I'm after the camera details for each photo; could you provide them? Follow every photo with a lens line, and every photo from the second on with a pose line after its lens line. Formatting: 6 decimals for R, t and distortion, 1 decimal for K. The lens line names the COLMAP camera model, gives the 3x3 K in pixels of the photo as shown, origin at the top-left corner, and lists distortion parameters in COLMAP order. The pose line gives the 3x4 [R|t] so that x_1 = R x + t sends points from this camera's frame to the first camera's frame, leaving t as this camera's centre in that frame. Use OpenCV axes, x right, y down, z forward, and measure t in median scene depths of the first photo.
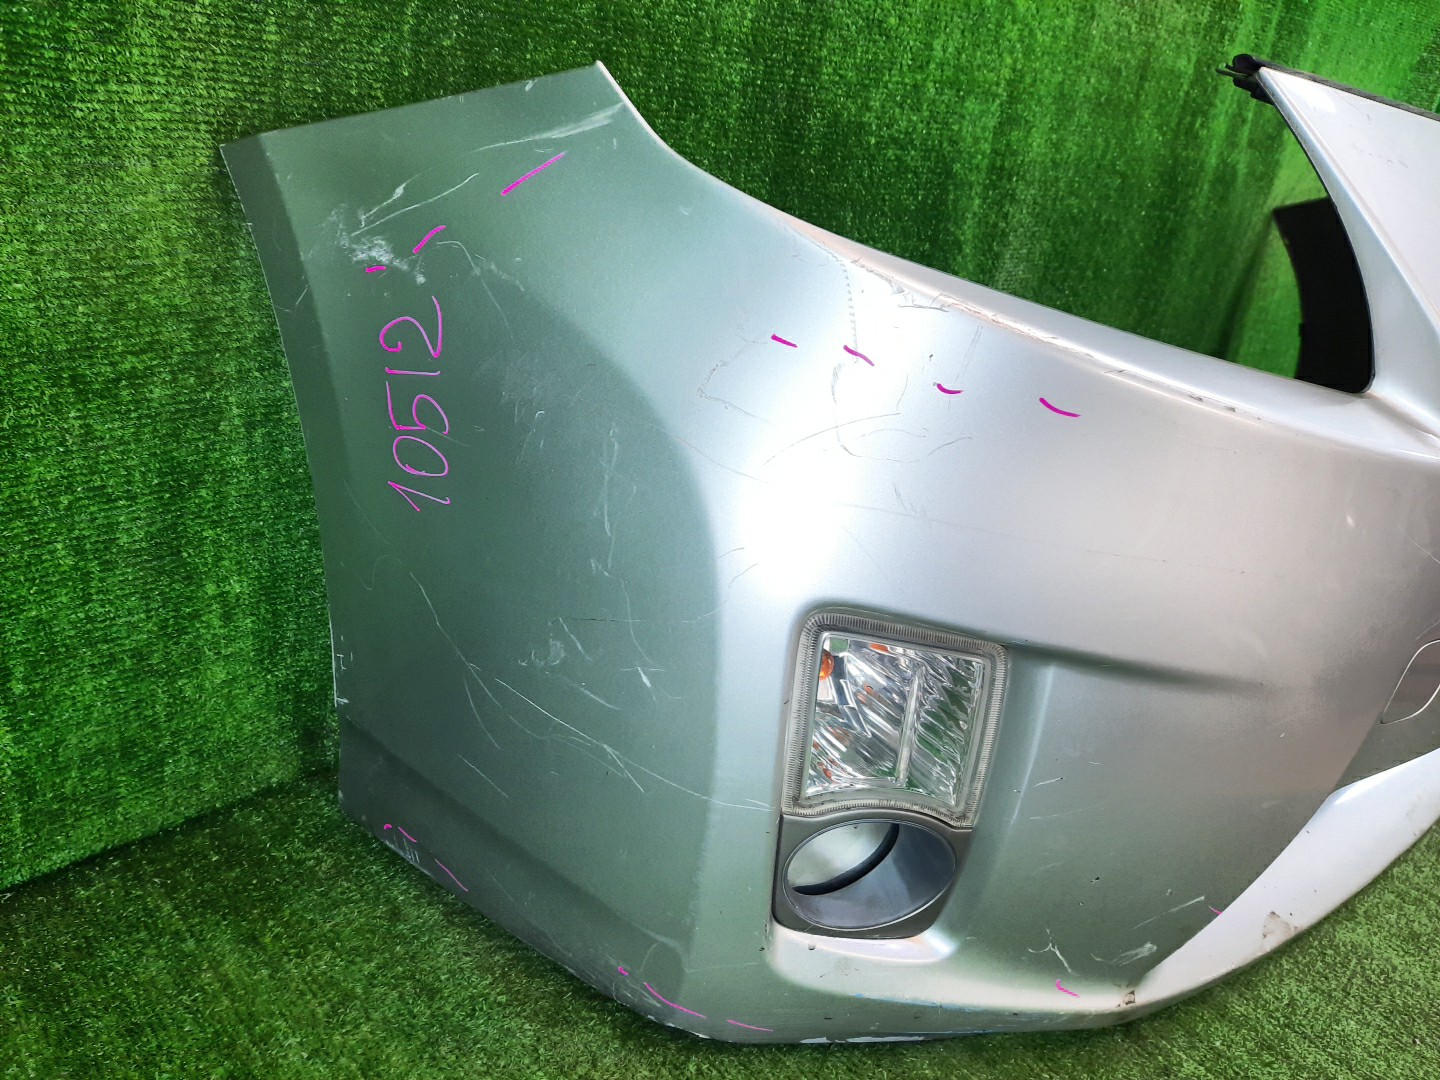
lens RADIAL K [[1030.8, 0, 695.9], [0, 1030.8, 531.9], [0, 0, 1]] dist [0.032061, -0.039599]
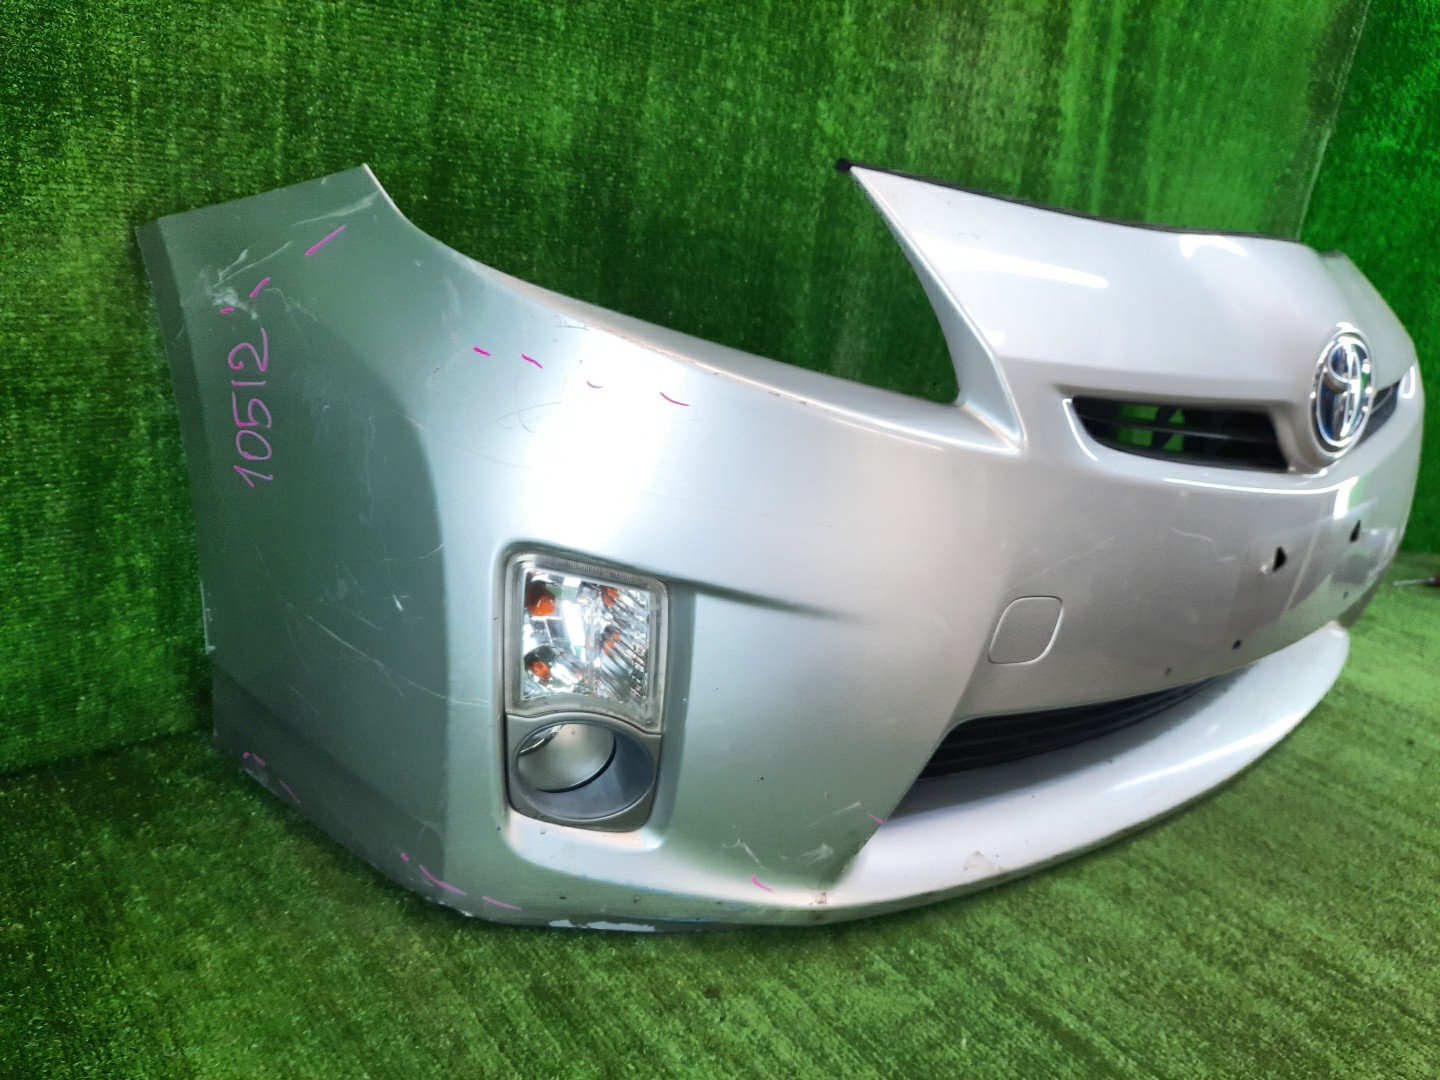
lens RADIAL K [[1030.8, 0, 695.9], [0, 1030.8, 531.9], [0, 0, 1]] dist [0.032061, -0.039599]
pose [[0.998709, 0.009488, -0.049913, 0.349569], [-0.014663, 0.994432, -0.104356, 0.158671], [0.048645, 0.104954, 0.993287, -0.284864]]
